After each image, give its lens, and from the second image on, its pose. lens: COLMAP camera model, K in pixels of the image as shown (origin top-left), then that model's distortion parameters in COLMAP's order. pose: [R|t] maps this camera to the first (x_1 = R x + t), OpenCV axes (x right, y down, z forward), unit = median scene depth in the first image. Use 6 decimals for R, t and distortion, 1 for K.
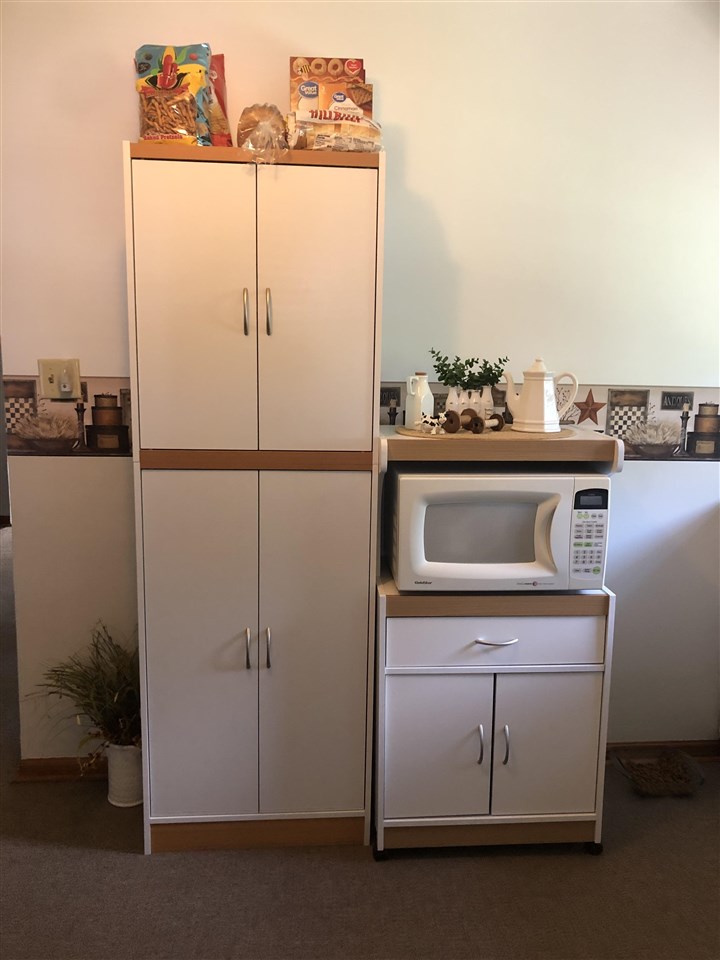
lens RADIAL K [[788.9, 0, 360.3], [0, 788.9, 488.4], [0, 0, 1]] dist [-0.011928, -0.005604]
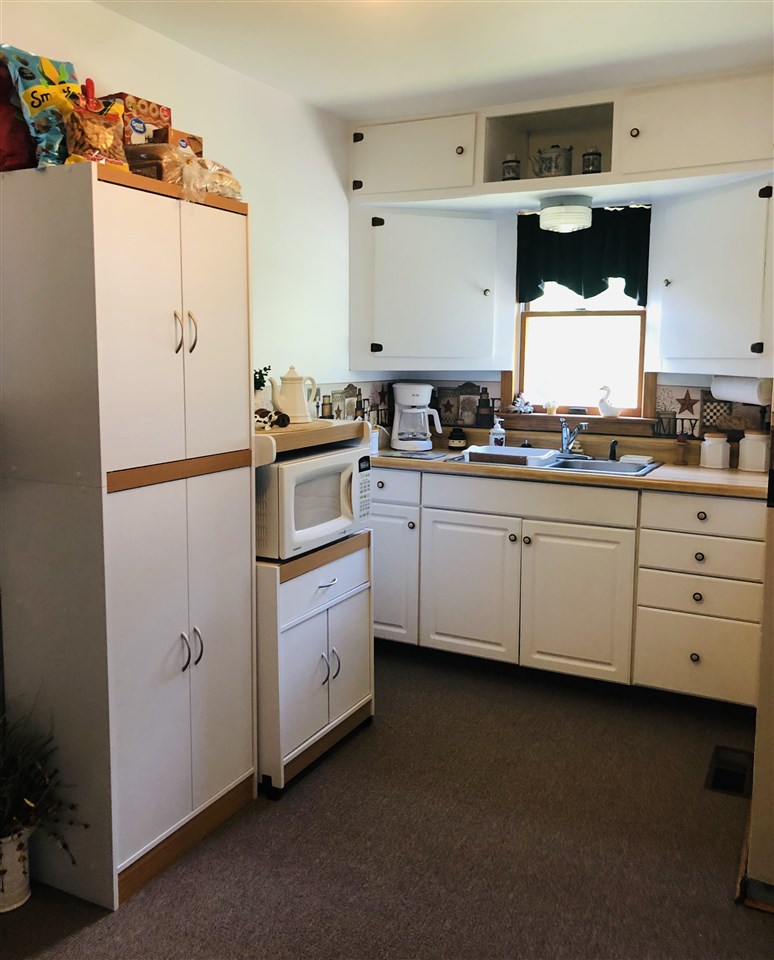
lens RADIAL K [[863.4, 0, 386.5], [0, 863.4, 473.2], [0, 0, 1]] dist [-0.001852, -0.012060]
pose [[0.517294, -0.138044, 0.844601, -0.957275], [0.169808, 0.983839, 0.056799, -0.048744], [-0.838792, 0.114038, 0.532375, 0.140238]]
